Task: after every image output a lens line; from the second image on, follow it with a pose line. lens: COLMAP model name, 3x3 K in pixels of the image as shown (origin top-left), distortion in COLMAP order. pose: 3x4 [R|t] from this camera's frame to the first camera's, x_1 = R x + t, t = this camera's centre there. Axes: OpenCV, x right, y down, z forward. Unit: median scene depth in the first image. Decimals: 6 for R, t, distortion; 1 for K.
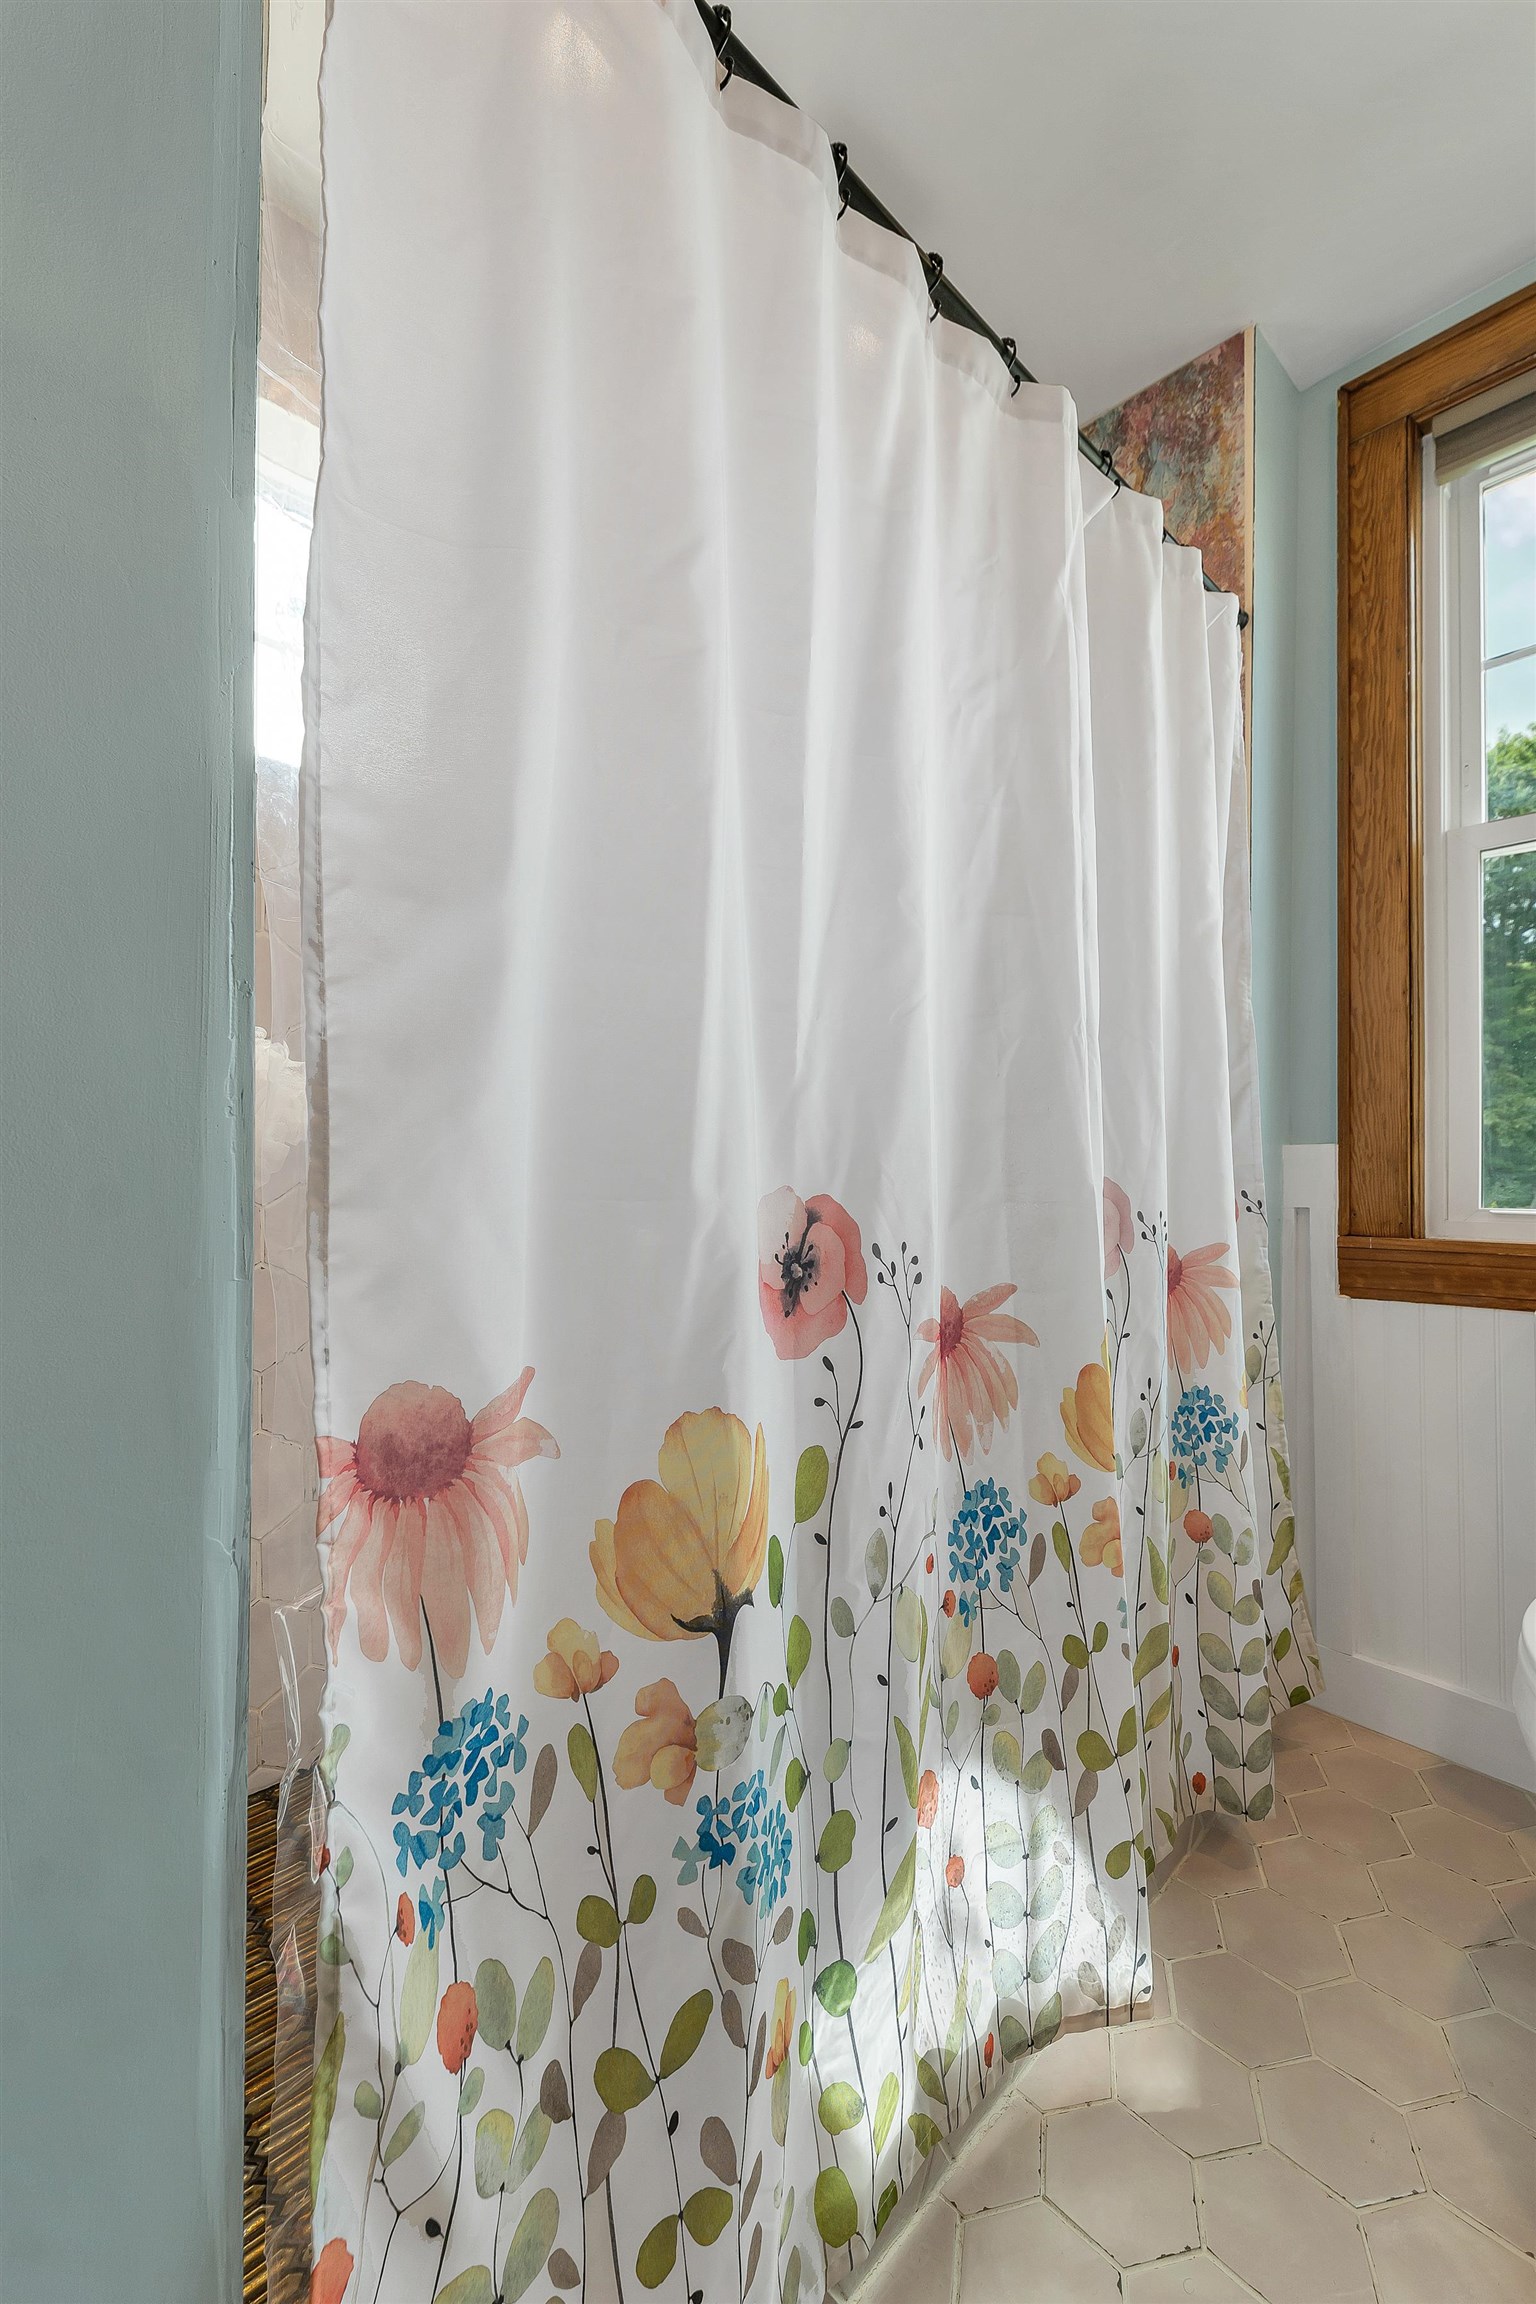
lens RADIAL K [[953.4, 0, 762.8], [0, 953.4, 1168.3], [0, 0, 1]] dist [0.003476, -0.000080]
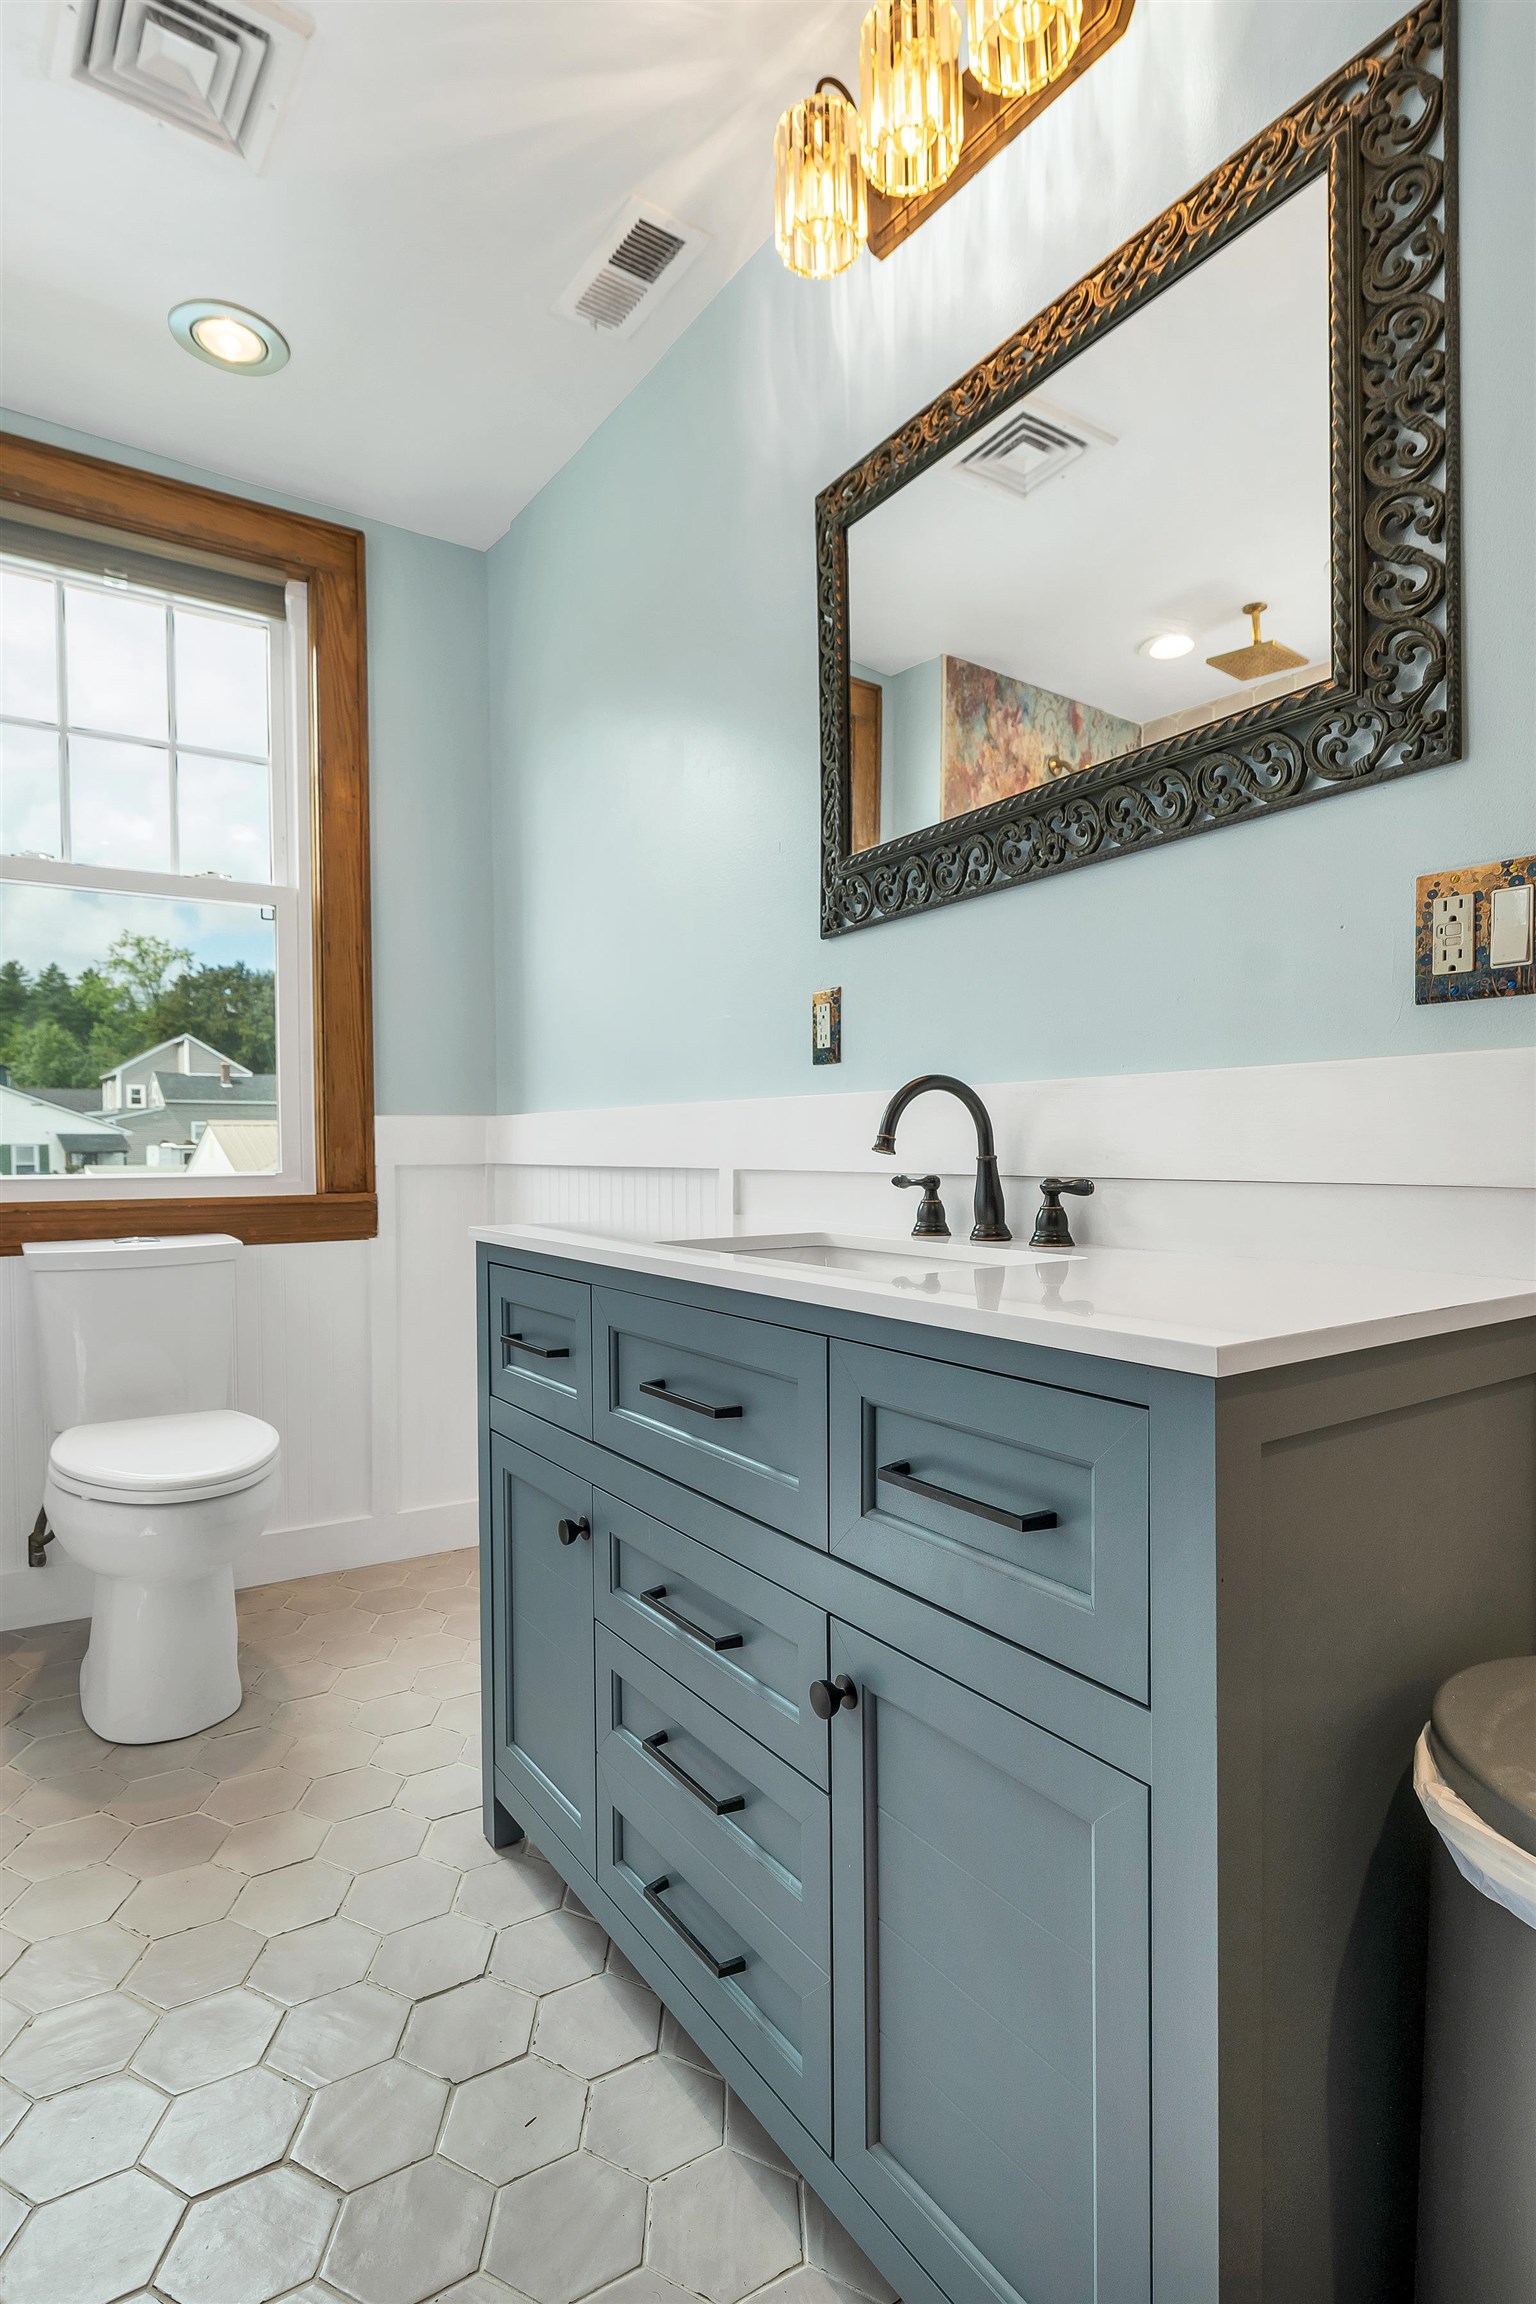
lens RADIAL K [[1157.7, 0, 776.9], [0, 1157.7, 1167.6], [0, 0, 1]] dist [0.002670, -0.000525]
pose [[0.175859, -0.019544, 0.984221, -0.474805], [-0.000162, 0.999802, 0.019882, 0.002210], [-0.984415, -0.003655, 0.175821, -0.247167]]
